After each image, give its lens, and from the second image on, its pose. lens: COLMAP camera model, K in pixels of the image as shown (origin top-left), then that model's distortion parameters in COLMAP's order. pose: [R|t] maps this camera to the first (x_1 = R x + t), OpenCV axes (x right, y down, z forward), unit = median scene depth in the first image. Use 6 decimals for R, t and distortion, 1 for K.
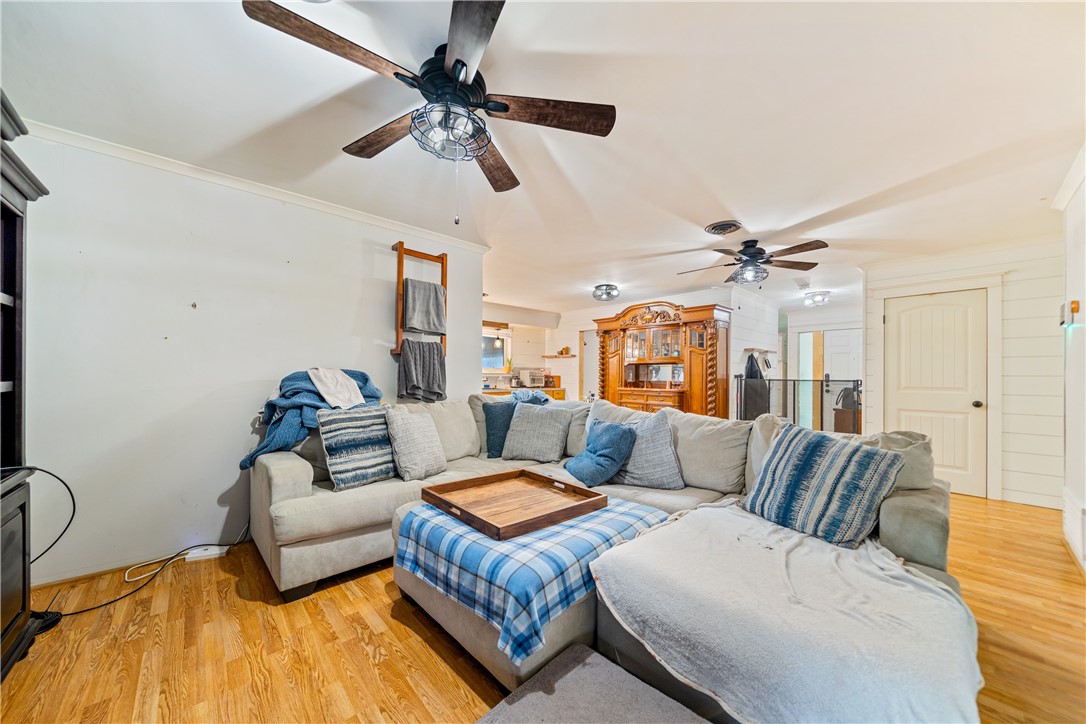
lens RADIAL K [[396.7, 0, 535.2], [0, 396.7, 373.6], [0, 0, 1]] dist [-0.003153, -0.000082]
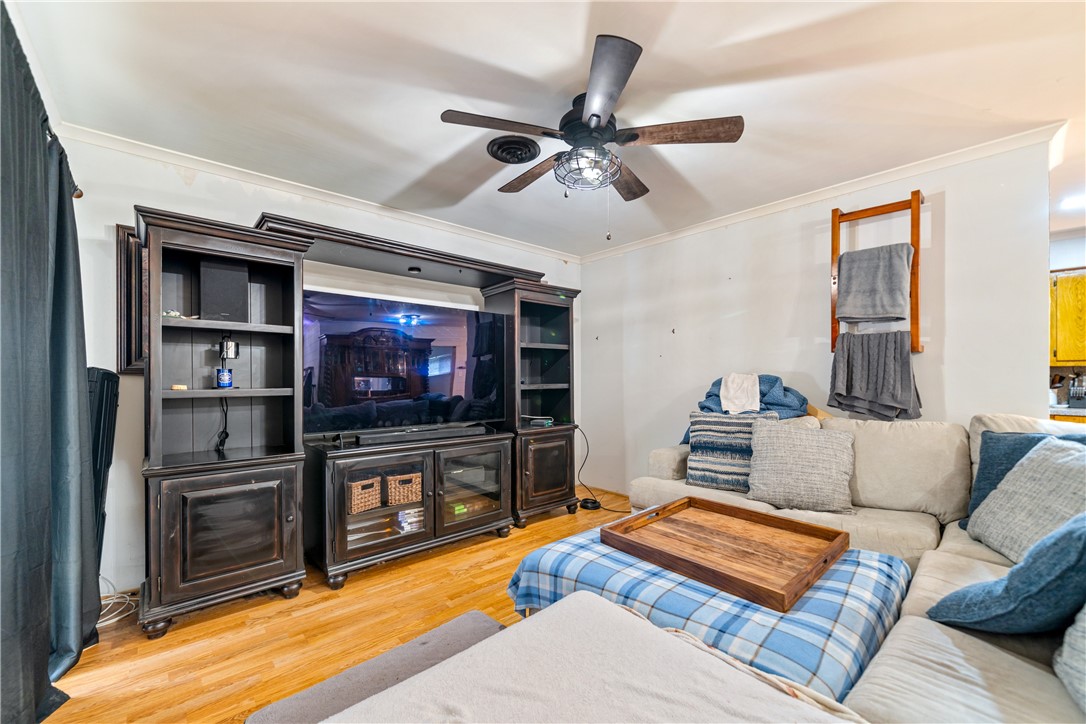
lens RADIAL K [[429.2, 0, 543.7], [0, 429.2, 380.9], [0, 0, 1]] dist [-0.000543, -0.000336]
pose [[-0.002510, -0.002936, -0.999993, 0.653185], [0.002867, 0.999992, -0.002943, 0.007500], [0.999993, -0.002875, -0.002502, 0.552096]]
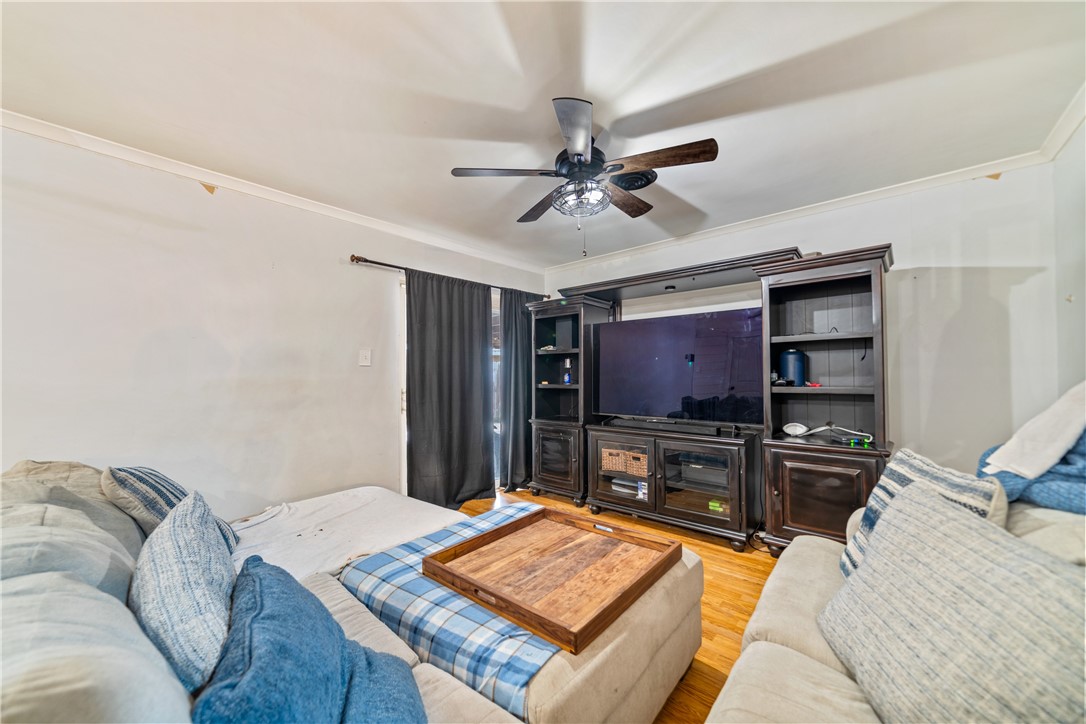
lens RADIAL K [[396.7, 0, 542.3], [0, 396.7, 368.8], [0, 0, 1]] dist [-0.003153, -0.000082]
pose [[-0.990689, -0.001700, -0.136131, 0.063887], [0.000195, 0.999903, -0.013907, -0.018233], [0.136141, -0.013804, -0.990593, 1.432713]]
